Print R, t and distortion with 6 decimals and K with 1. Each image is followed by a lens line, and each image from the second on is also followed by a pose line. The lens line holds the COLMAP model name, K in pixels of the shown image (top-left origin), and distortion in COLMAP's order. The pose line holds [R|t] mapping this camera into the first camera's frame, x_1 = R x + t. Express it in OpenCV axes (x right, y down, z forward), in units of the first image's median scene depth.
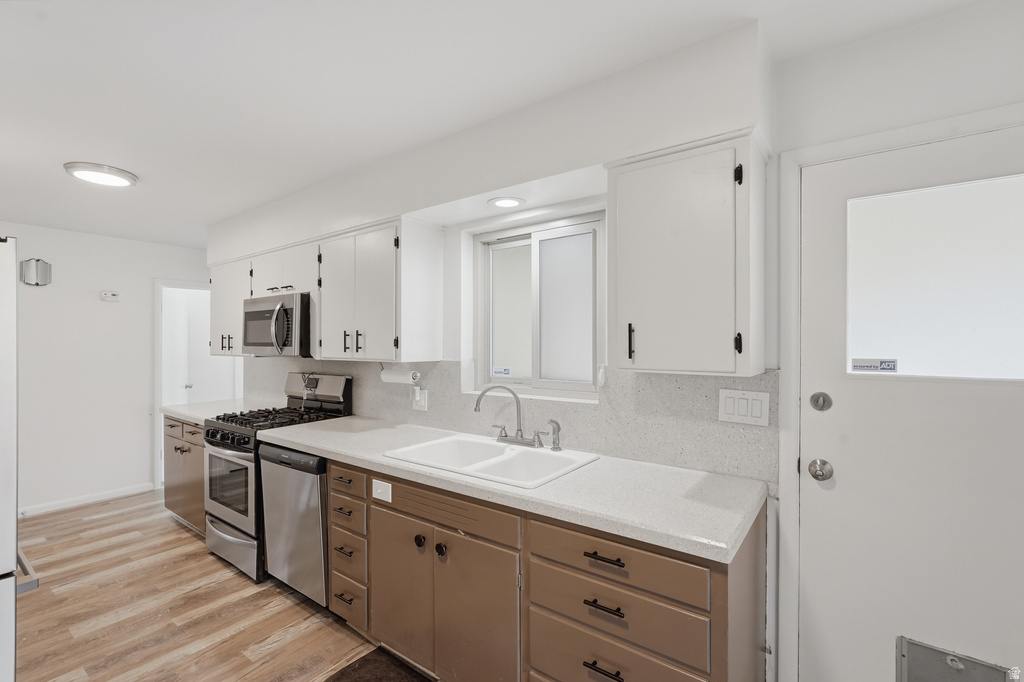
lens RADIAL K [[460.9, 0, 514.5], [0, 460.9, 342.0], [0, 0, 1]] dist [-0.013654, 0.005229]
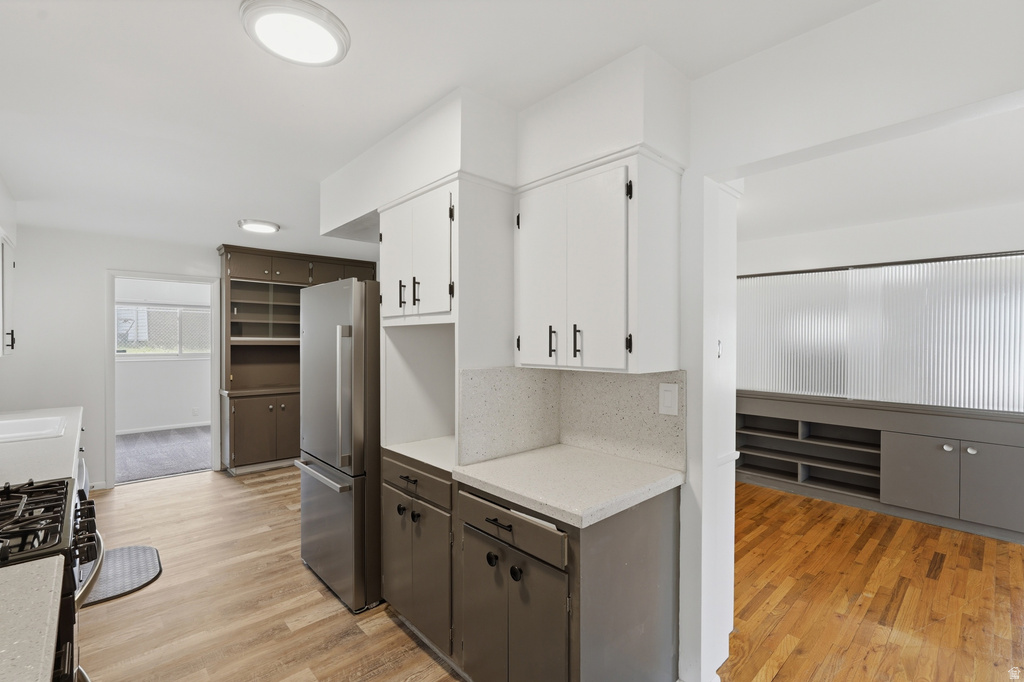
lens RADIAL K [[460.9, 0, 509.9], [0, 460.9, 342.9], [0, 0, 1]] dist [-0.013654, 0.005229]
pose [[-0.982469, -0.003663, 0.186391, -1.563357], [-0.002663, 0.999981, 0.005614, 0.002651], [-0.186408, 0.005019, -0.982460, 1.862482]]
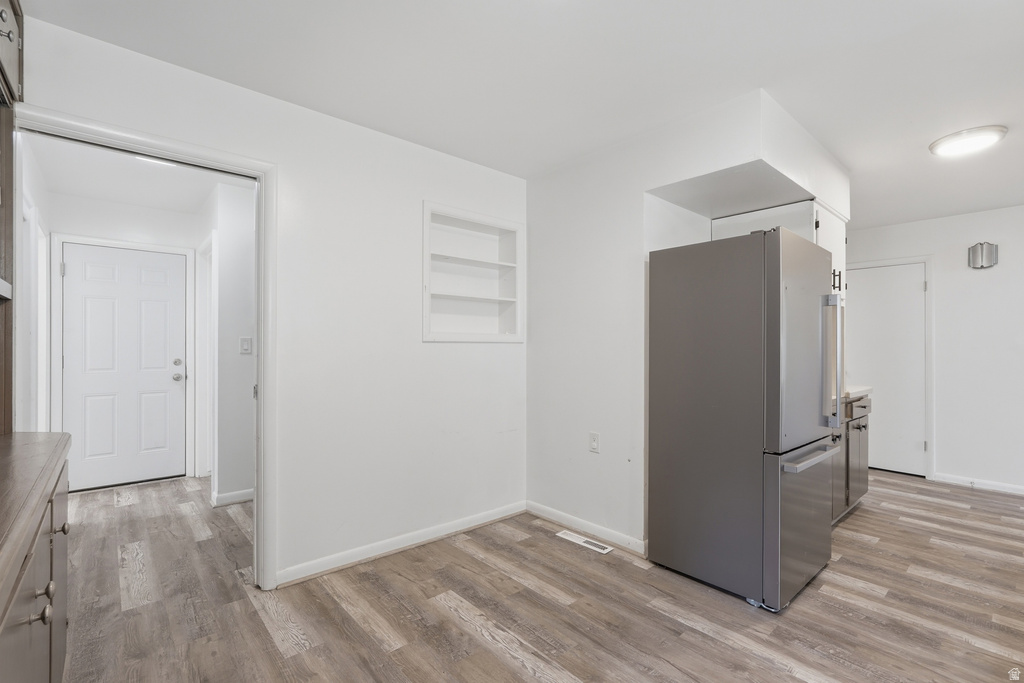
lens RADIAL K [[460.9, 0, 516.5], [0, 460.9, 344.7], [0, 0, 1]] dist [-0.013654, 0.005229]
pose [[-0.205421, -0.003589, -0.978667, 0.335803], [-0.006478, 0.999976, -0.002307, 0.104661], [0.978652, 0.005866, -0.205439, 0.303238]]
